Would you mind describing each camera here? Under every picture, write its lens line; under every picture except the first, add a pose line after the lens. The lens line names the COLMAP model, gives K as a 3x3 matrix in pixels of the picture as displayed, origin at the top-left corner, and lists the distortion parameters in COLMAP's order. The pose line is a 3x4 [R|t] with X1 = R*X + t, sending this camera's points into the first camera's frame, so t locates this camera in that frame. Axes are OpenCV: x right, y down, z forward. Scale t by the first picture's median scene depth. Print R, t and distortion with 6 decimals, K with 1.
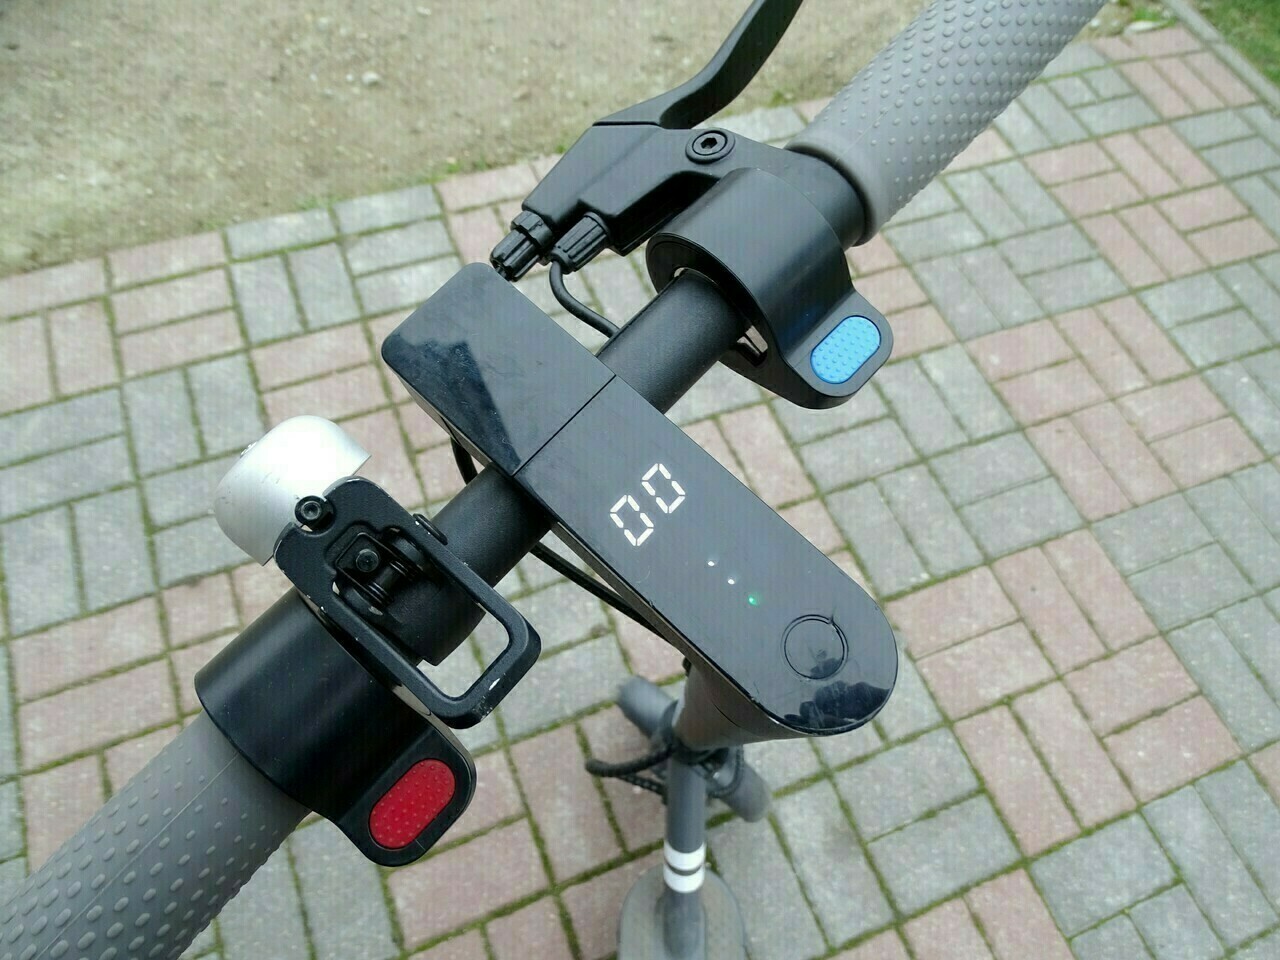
lens RADIAL K [[926.0, 0, 637.5], [0, 926.0, 479.7], [0, 0, 1]] dist [-0.001545, 0.005110]
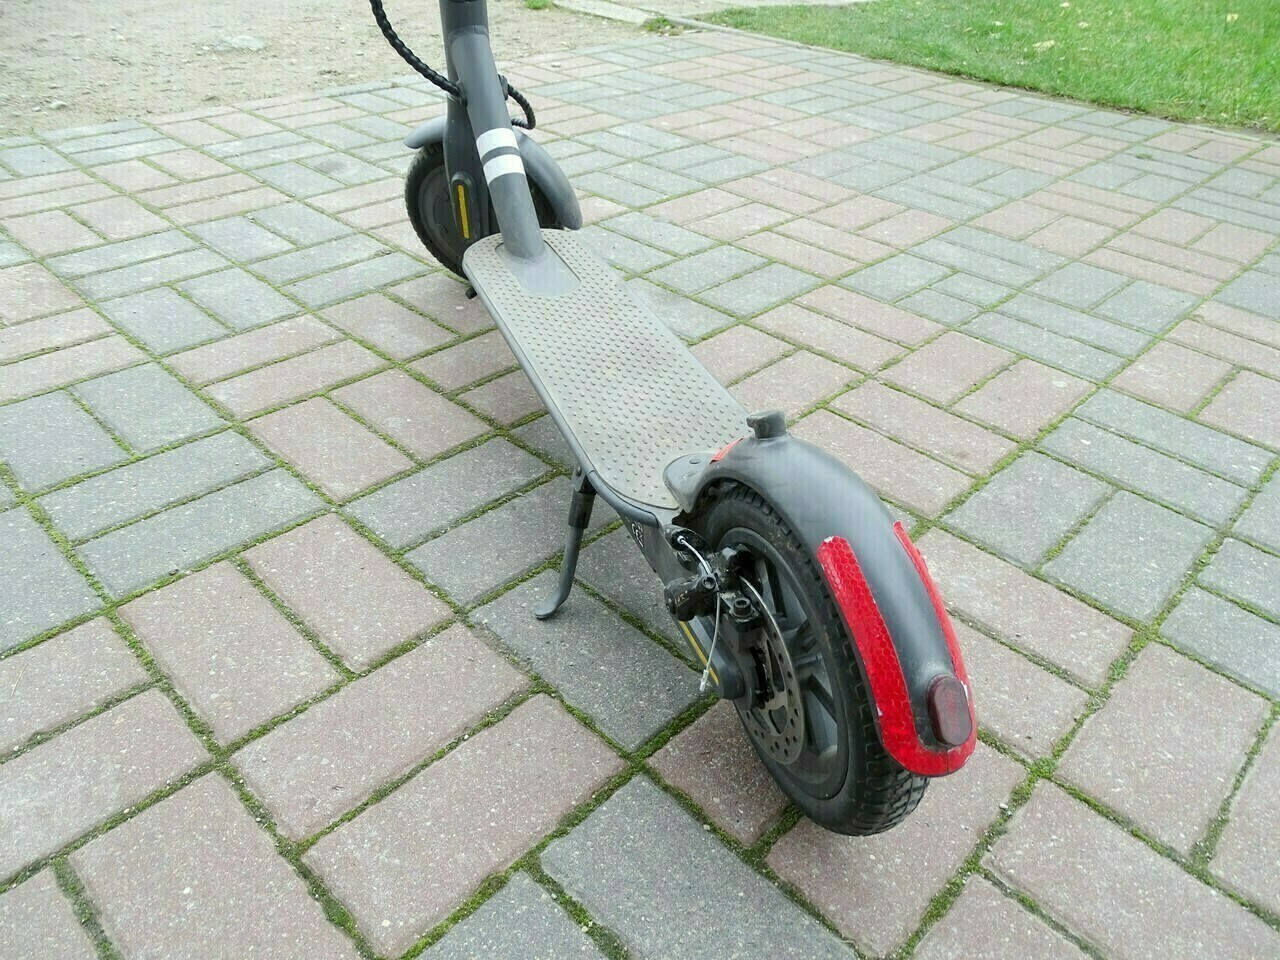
lens RADIAL K [[926.0, 0, 650.9], [0, 926.0, 486.2], [0, 0, 1]] dist [-0.001545, 0.005110]
pose [[0.914078, -0.269209, 0.303295, -0.153255], [0.369433, 0.861253, -0.348945, 0.862472], [-0.167274, 0.431010, 0.886707, 0.172836]]
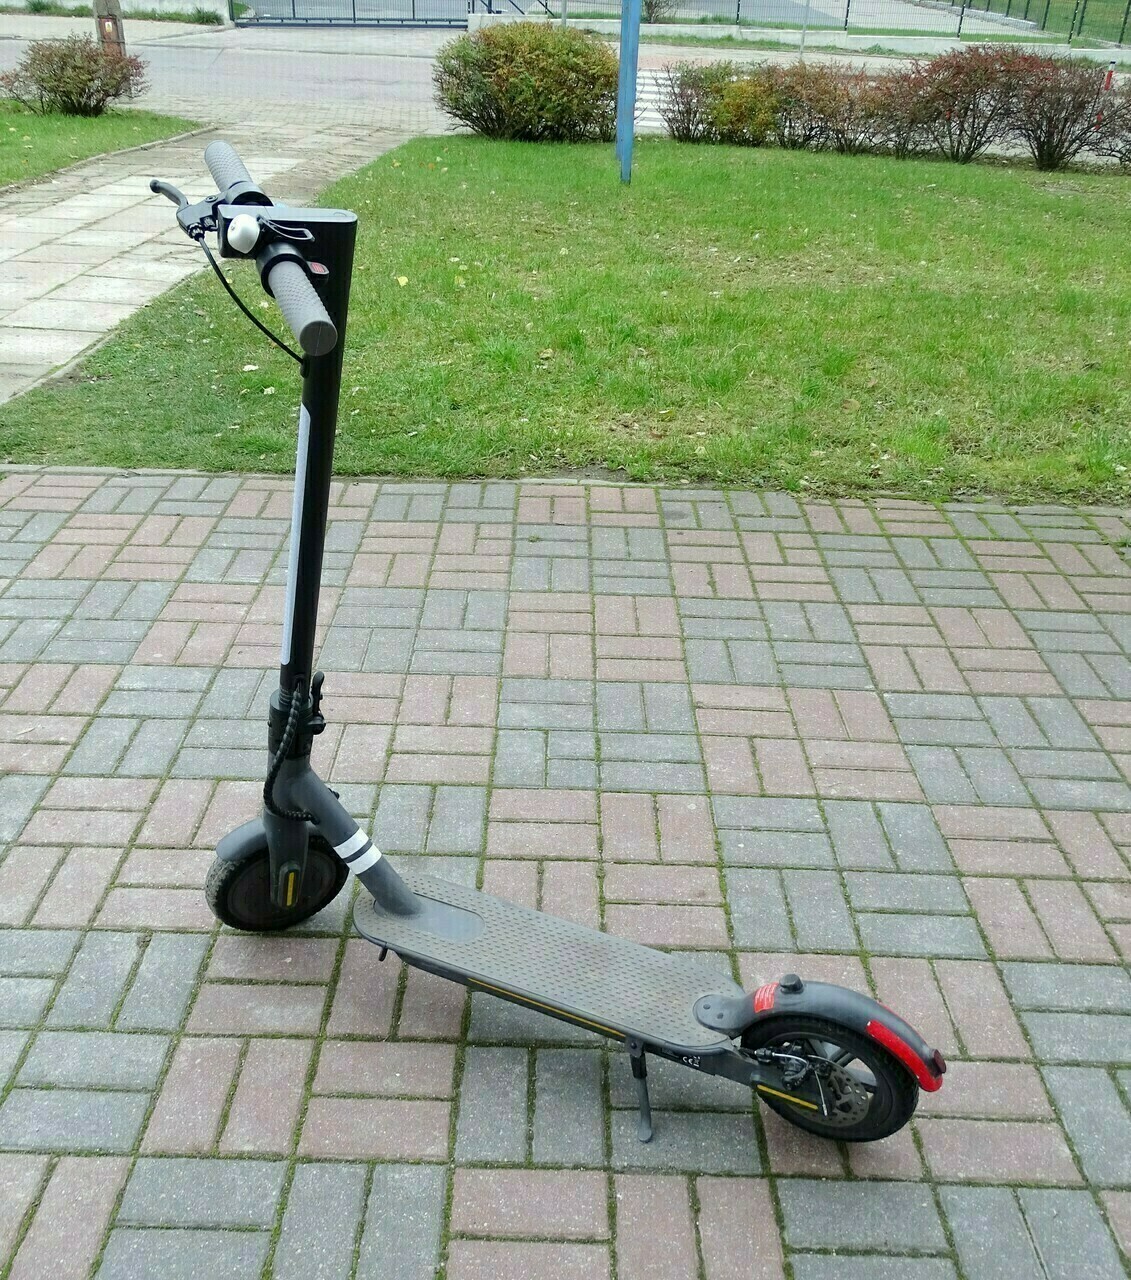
lens RADIAL K [[1232.1, 0, 558.6], [0, 1232.1, 641.2], [0, 0, 1]] dist [-0.001942, 0.000000]
pose [[0.387489, -0.512399, 0.766354, -0.766381], [0.806788, 0.590698, -0.012981, 0.369209], [-0.446033, 0.623315, 0.642287, -0.313267]]
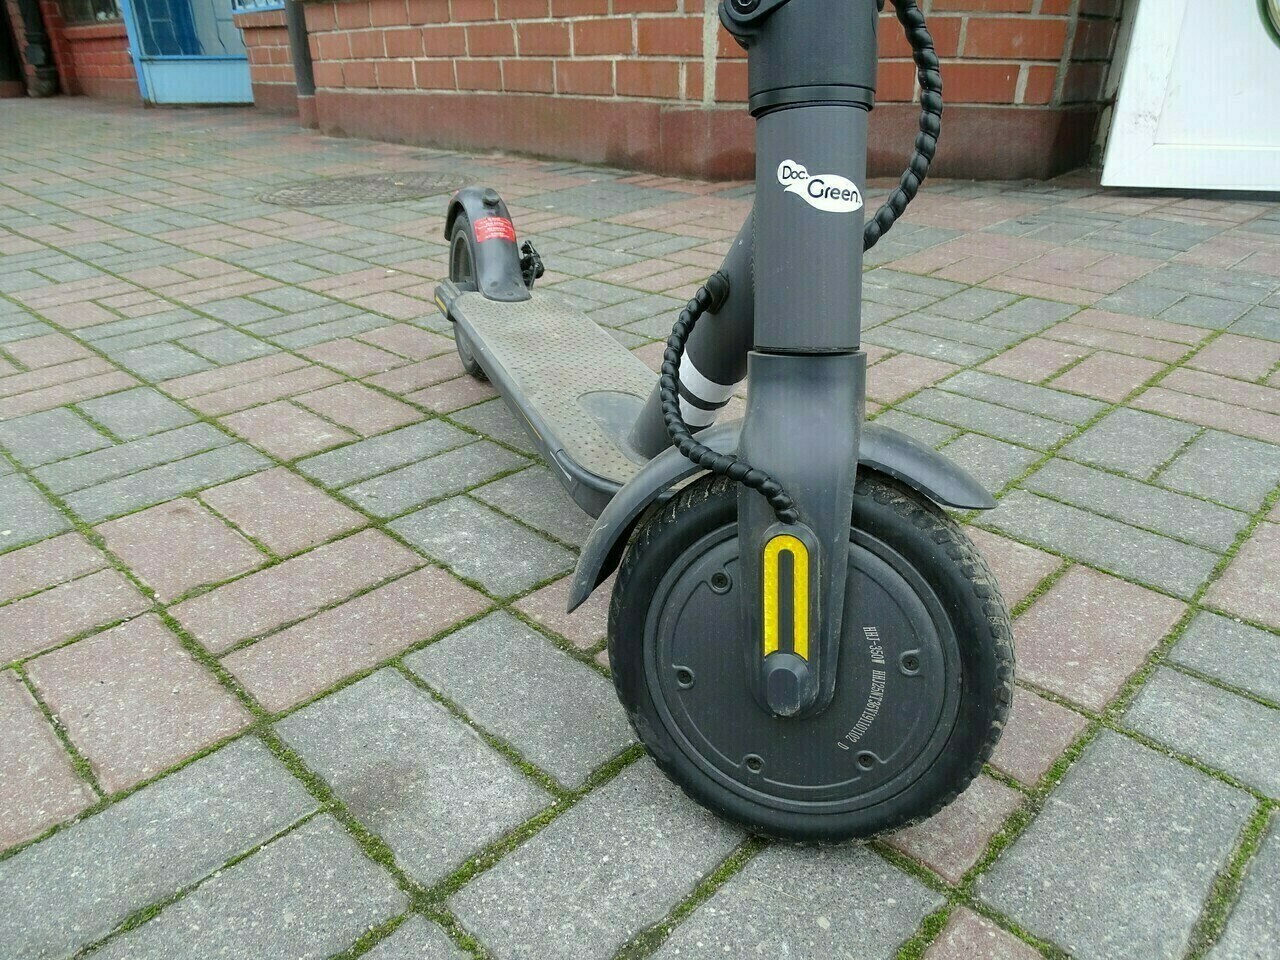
lens RADIAL K [[902.0, 0, 634.4], [0, 902.0, 473.5], [0, 0, 1]] dist [-0.005647, -0.003773]
pose [[-0.920418, 0.100650, -0.377756, 0.241368], [-0.367998, 0.103050, 0.924099, -0.073035], [0.131938, 0.989571, -0.057810, 0.831127]]
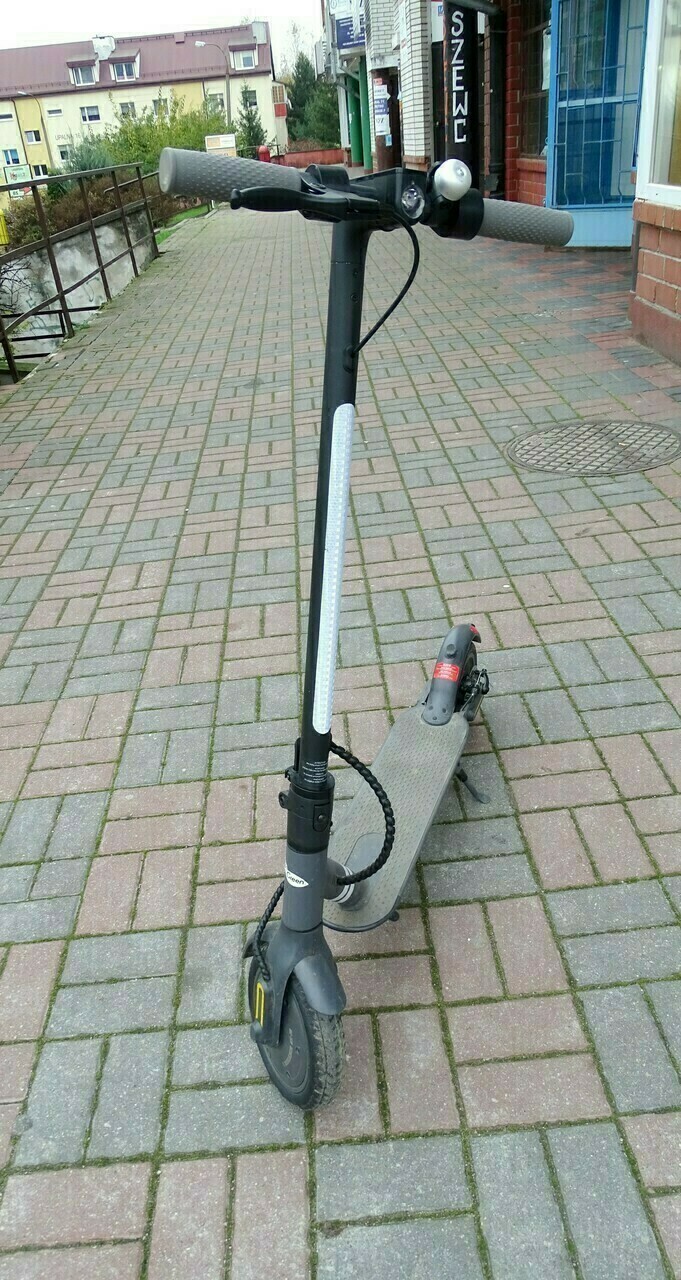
lens RADIAL K [[890.7, 0, 336.8], [0, 890.7, 638.0], [0, 0, 1]] dist [-0.012716, 0.000476]
pose [[-0.943883, -0.159813, 0.289042, -0.192475], [0.293696, -0.005786, 0.955881, -0.590898], [-0.151090, 0.987130, 0.052398, 0.455106]]
